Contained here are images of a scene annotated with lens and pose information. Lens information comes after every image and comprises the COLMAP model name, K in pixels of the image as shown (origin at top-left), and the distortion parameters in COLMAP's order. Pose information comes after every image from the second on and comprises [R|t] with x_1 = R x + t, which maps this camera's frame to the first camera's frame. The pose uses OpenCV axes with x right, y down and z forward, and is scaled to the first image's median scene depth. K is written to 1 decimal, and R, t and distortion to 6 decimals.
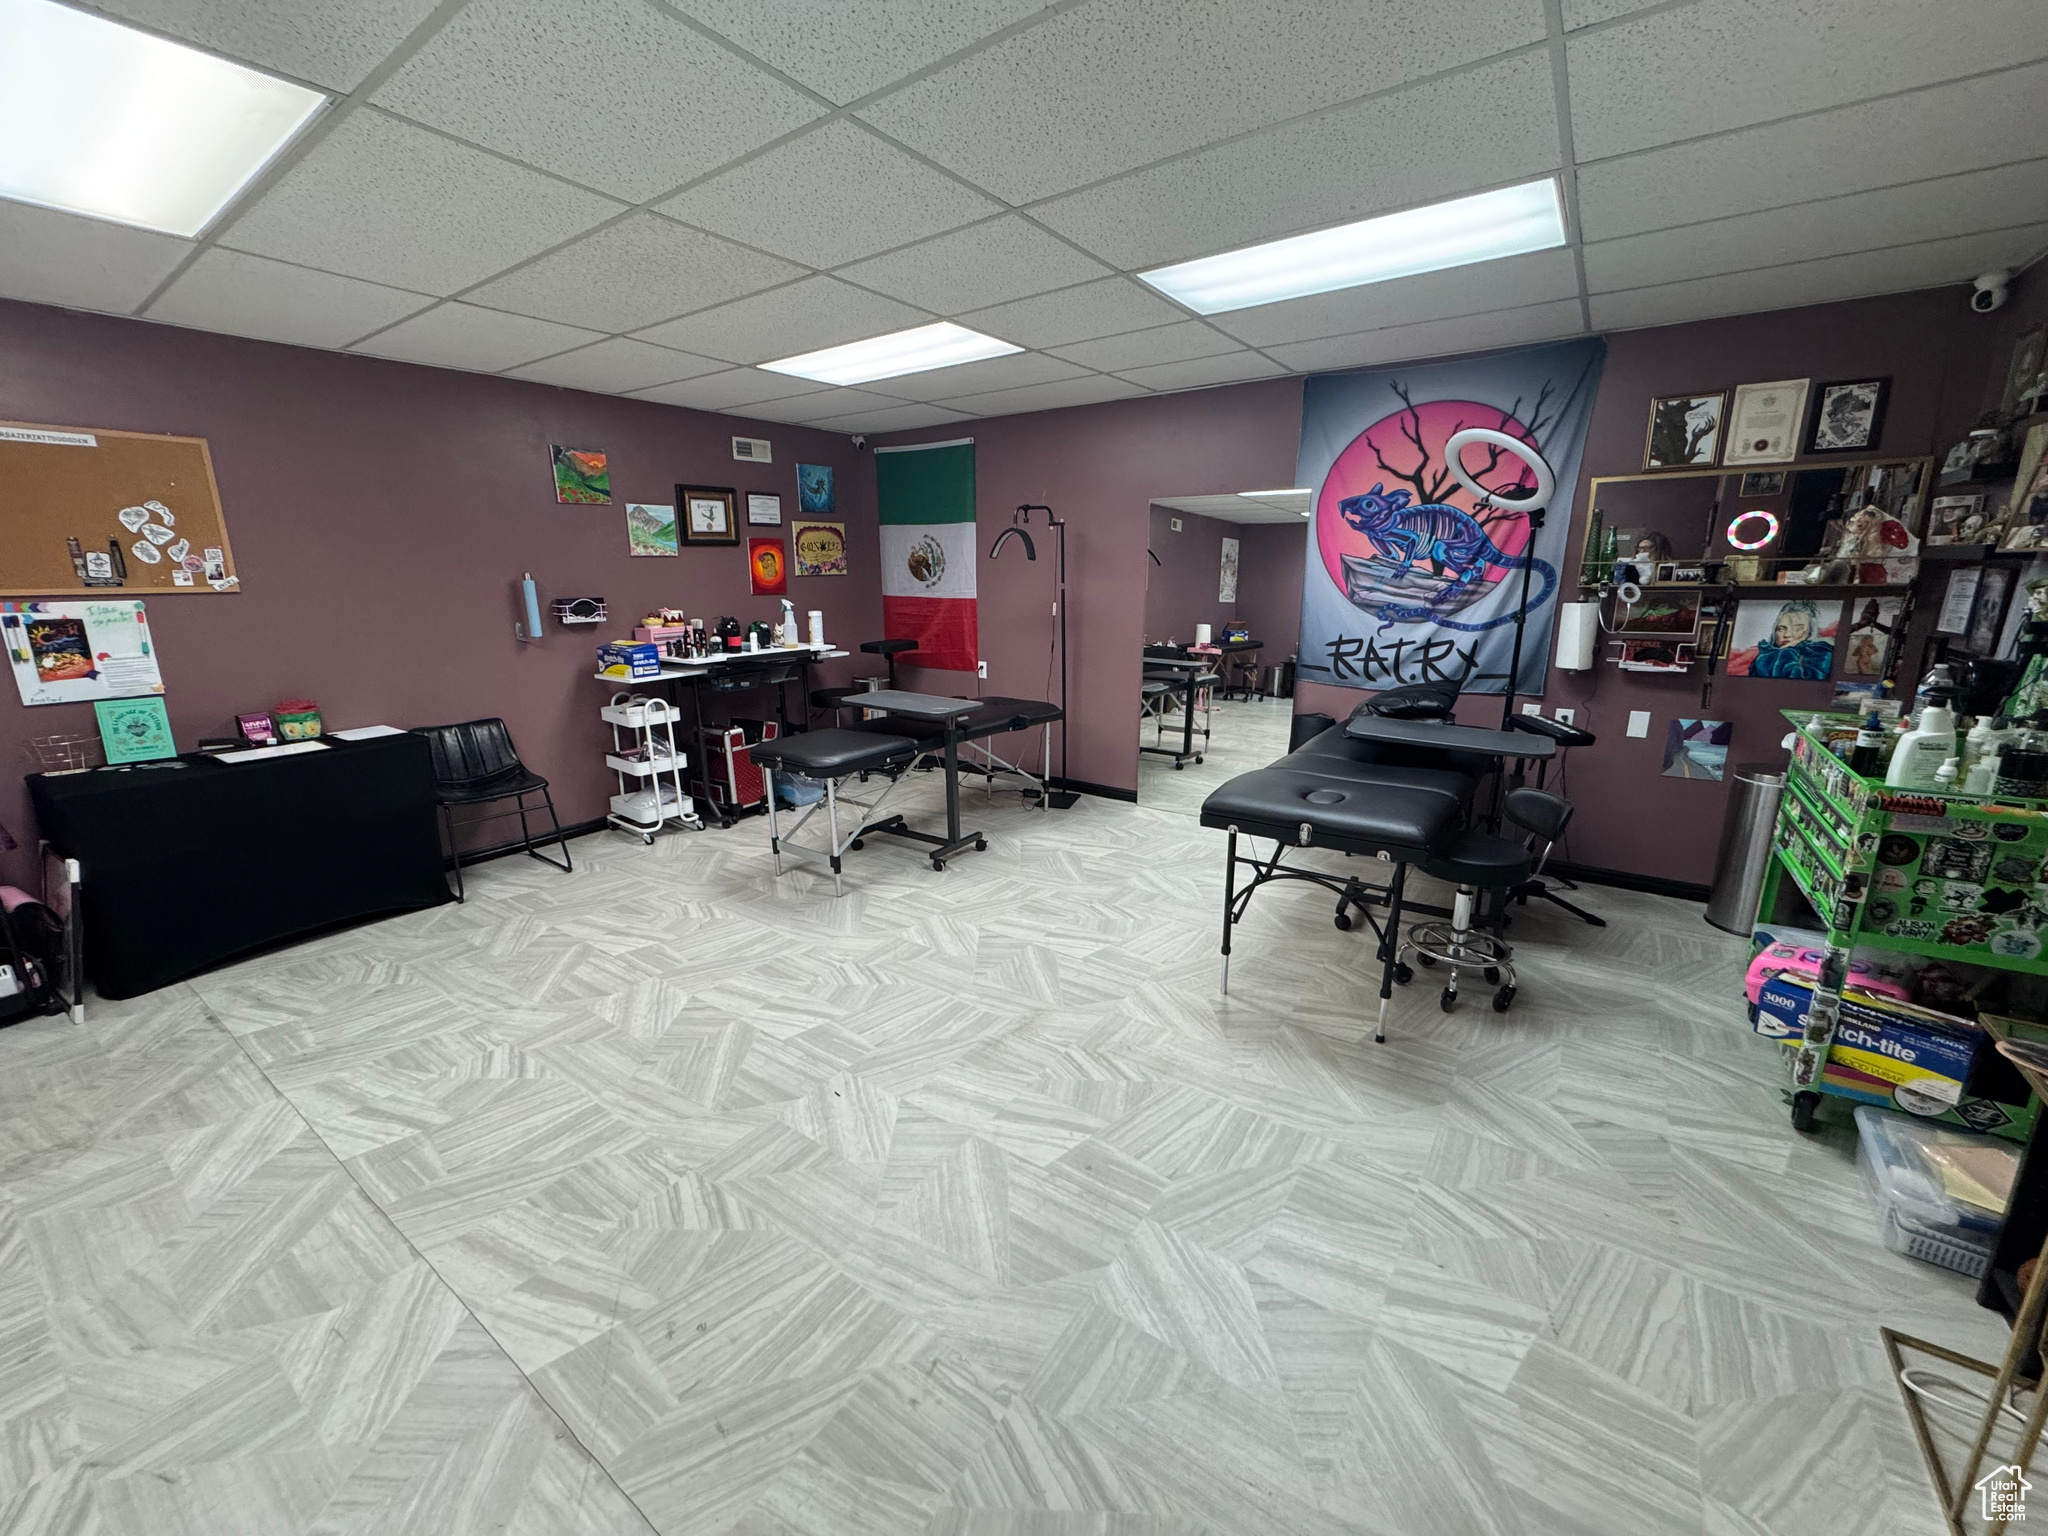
lens RADIAL K [[815.7, 0, 1019.4], [0, 815.7, 763.2], [0, 0, 1]] dist [-0.001567, 0.000404]
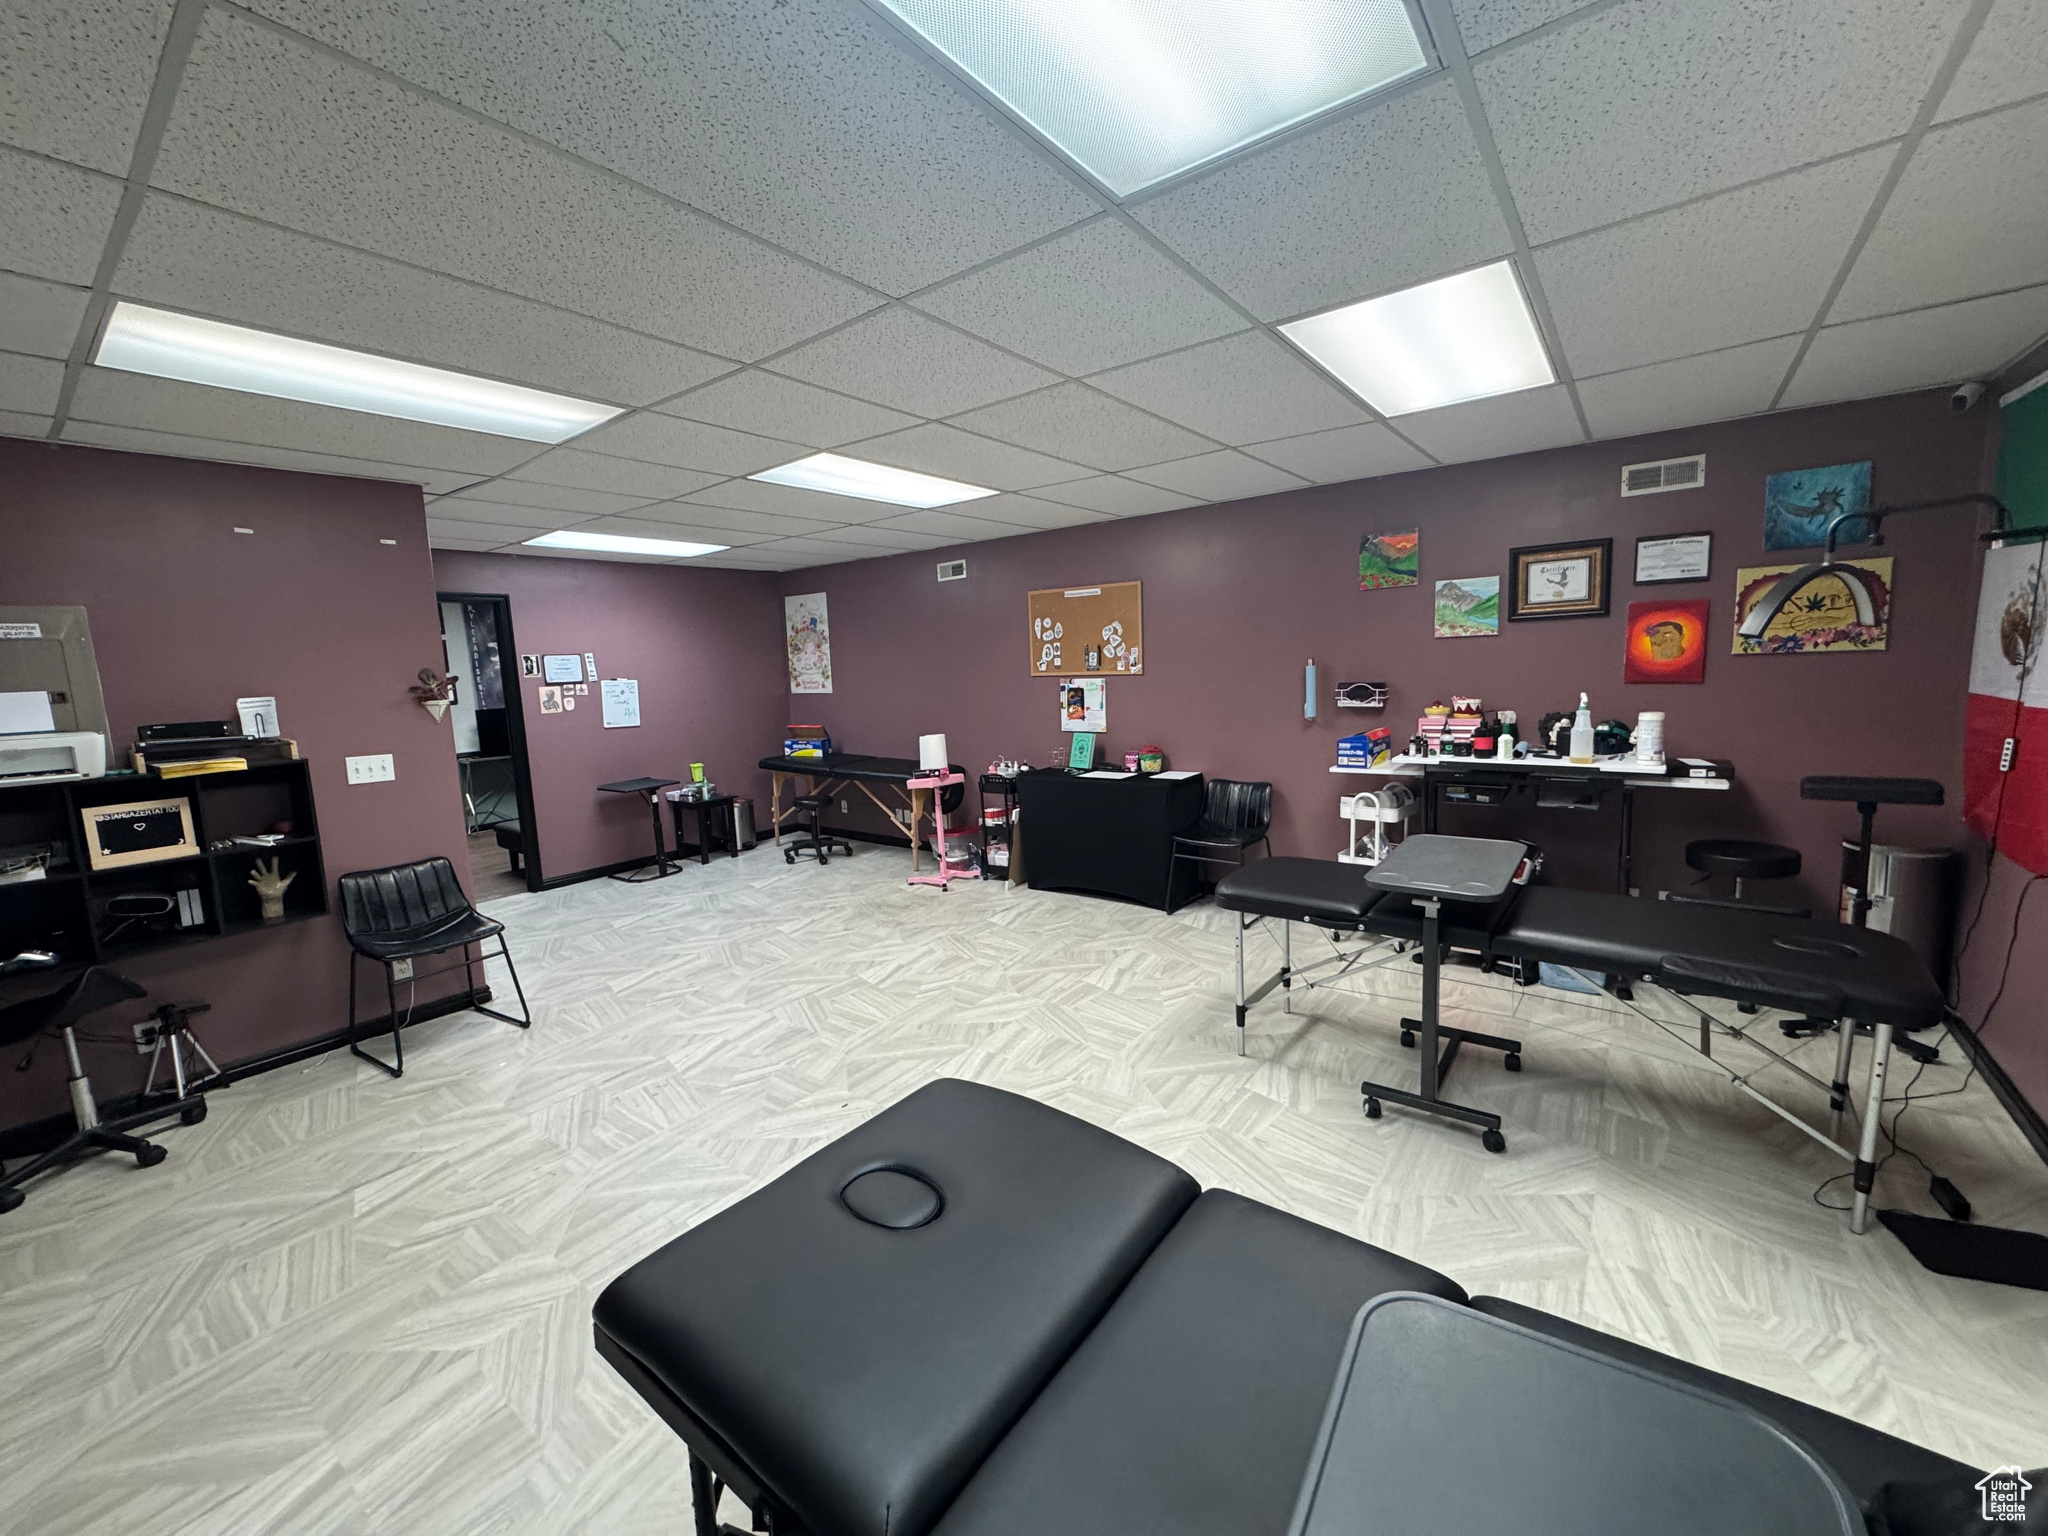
lens RADIAL K [[815.7, 0, 1021.9], [0, 815.7, 764.6], [0, 0, 1]] dist [-0.001567, 0.000404]
pose [[-0.033361, 0.138269, -0.989833, 0.534123], [-0.195584, 0.970332, 0.142137, -0.185228], [0.980119, 0.198337, -0.005328, 0.690085]]
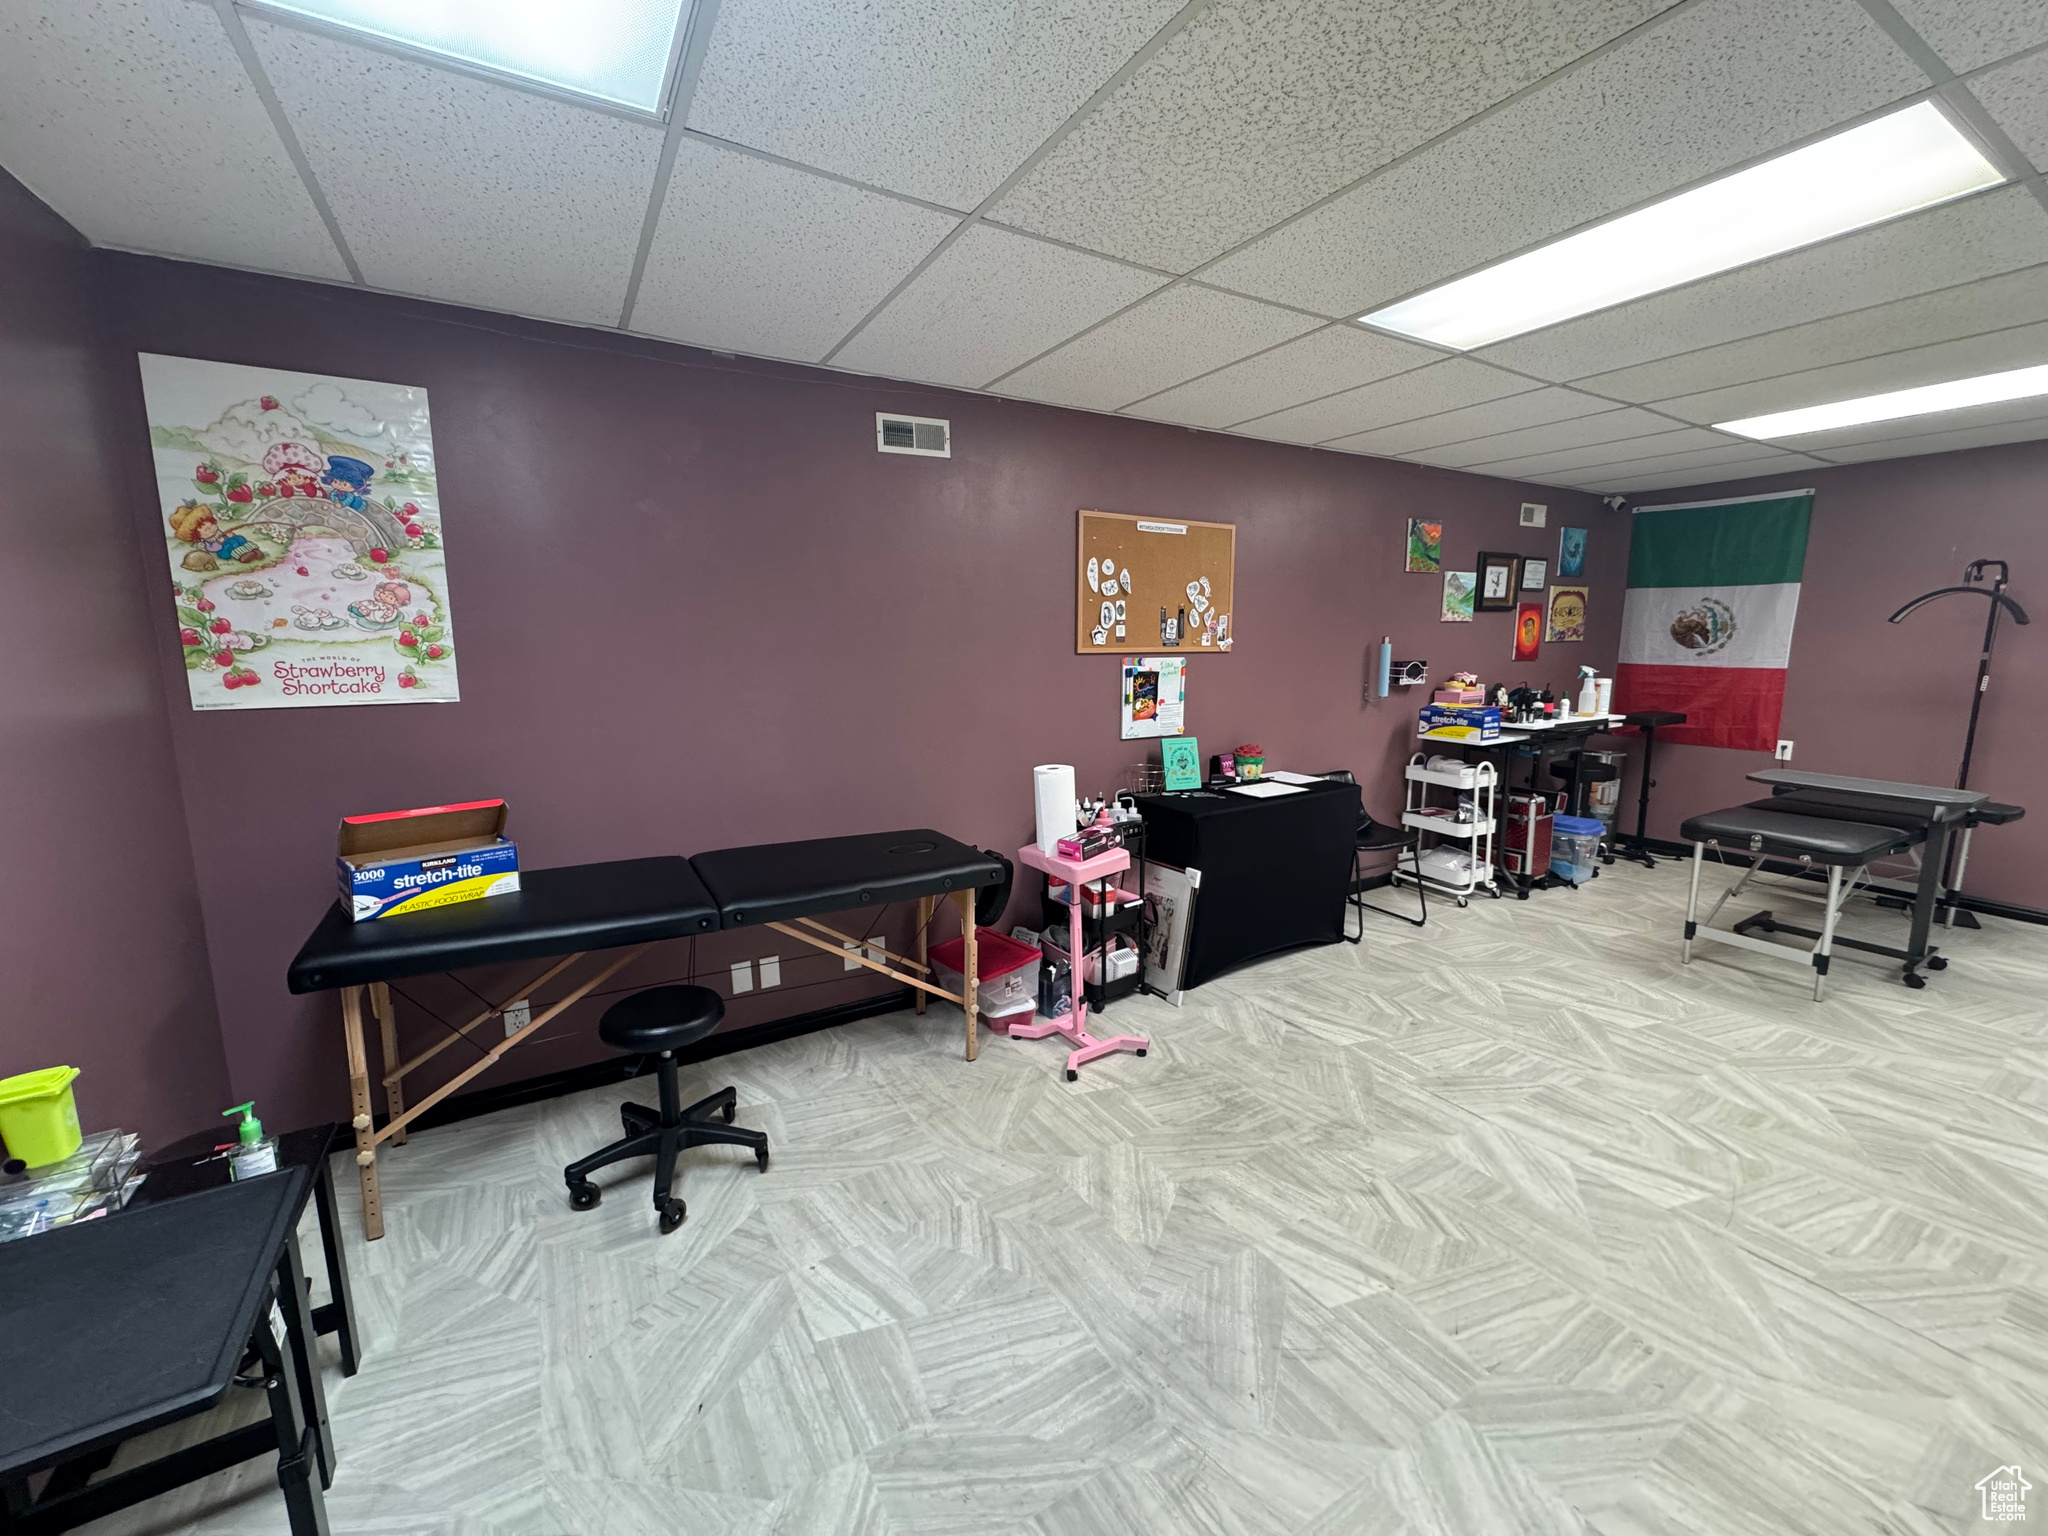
lens RADIAL K [[815.7, 0, 1024.9], [0, 815.7, 762.4], [0, 0, 1]] dist [-0.001567, 0.000404]
pose [[0.916925, 0.064676, -0.393783, -0.639056], [-0.096195, 0.993503, -0.060815, 0.041196], [0.387291, 0.093643, 0.917189, -0.150279]]
